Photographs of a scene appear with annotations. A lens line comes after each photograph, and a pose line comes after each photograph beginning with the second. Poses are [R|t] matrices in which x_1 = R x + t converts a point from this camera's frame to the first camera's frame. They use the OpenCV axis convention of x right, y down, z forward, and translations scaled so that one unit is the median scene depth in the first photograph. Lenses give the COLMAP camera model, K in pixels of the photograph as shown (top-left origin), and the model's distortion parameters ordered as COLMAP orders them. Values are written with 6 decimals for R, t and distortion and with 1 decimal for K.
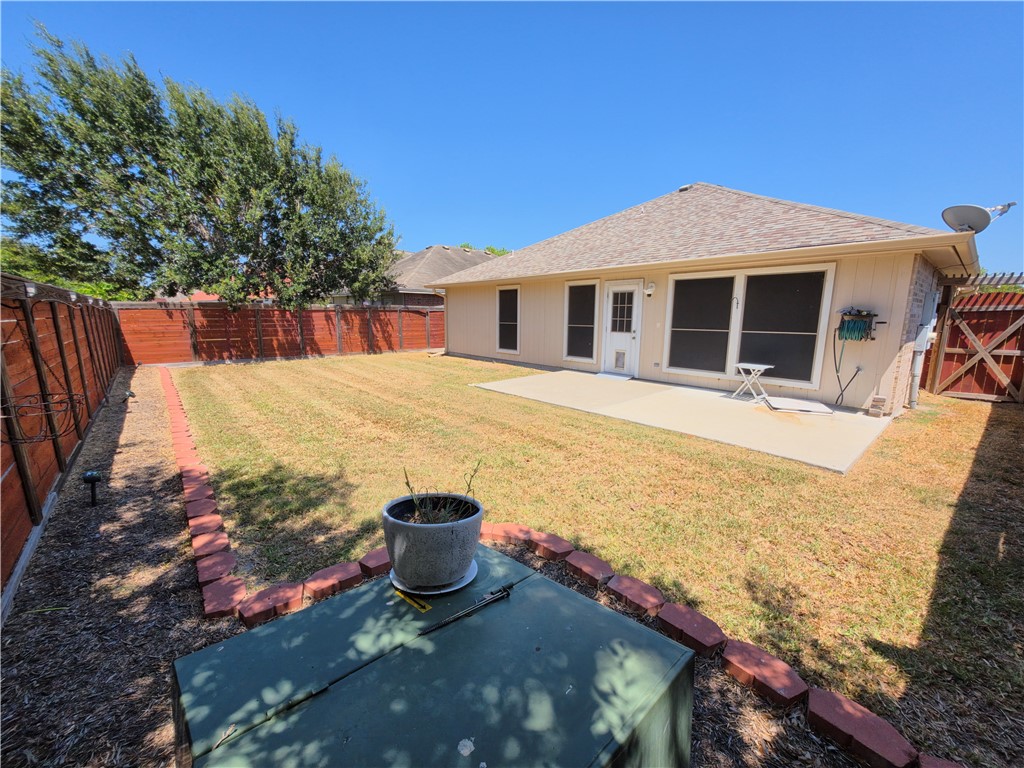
lens RADIAL K [[409.7, 0, 508.8], [0, 409.7, 386.3], [0, 0, 1]] dist [-0.004756, 0.000530]
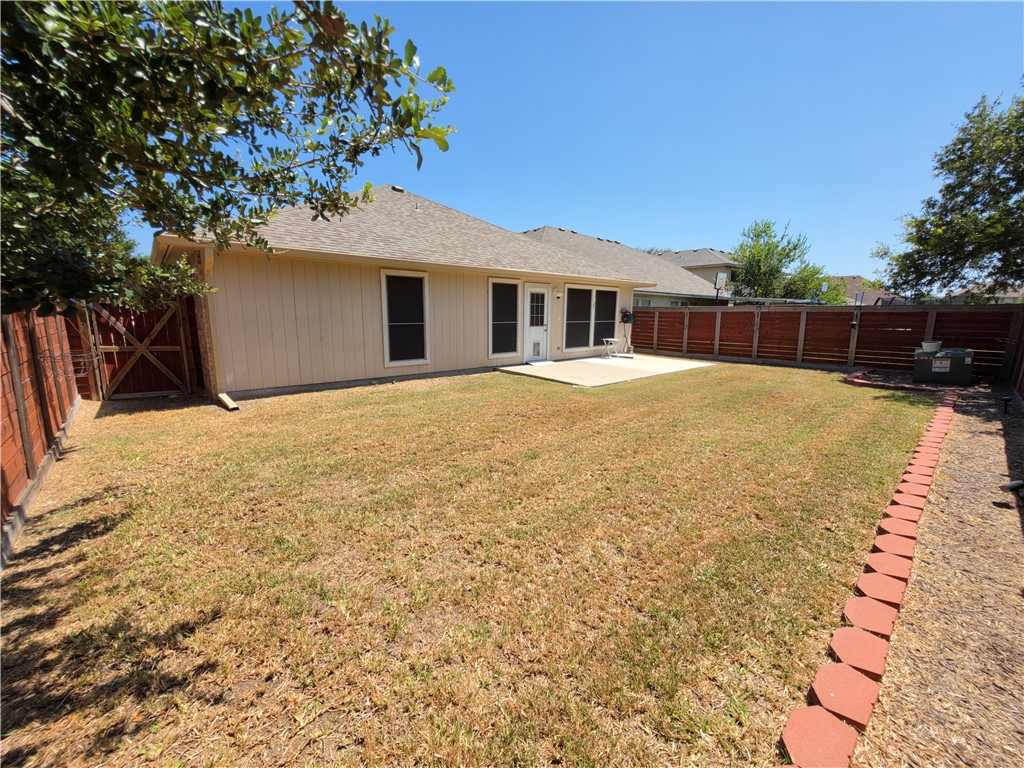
lens RADIAL K [[409.7, 0, 508.8], [0, 409.7, 386.3], [0, 0, 1]] dist [-0.004756, 0.000530]
pose [[-0.007418, -0.187394, 0.982257, -0.970266], [0.163329, 0.968866, 0.186073, -0.202676], [-0.986544, 0.161811, 0.023420, 1.100153]]
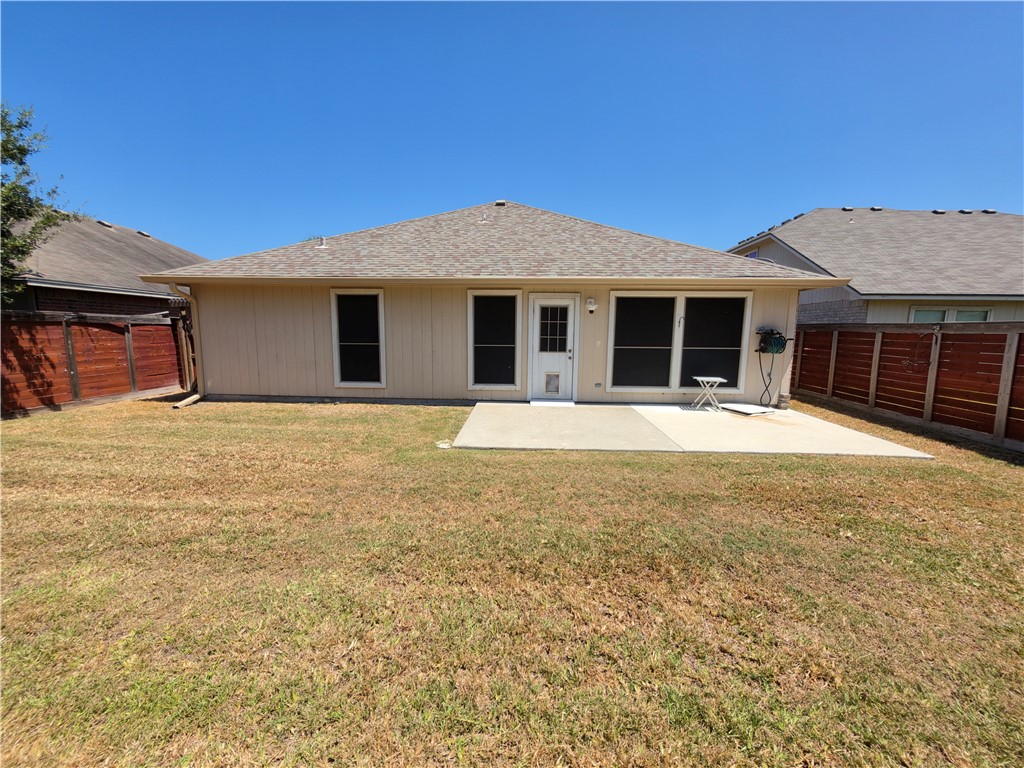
lens RADIAL K [[409.7, 0, 508.8], [0, 409.7, 386.3], [0, 0, 1]] dist [-0.004756, 0.000530]
pose [[0.685155, -0.100087, 0.721488, -0.440903], [0.121878, 0.992303, 0.021915, -0.091119], [-0.718128, 0.072919, 0.692080, 0.471445]]
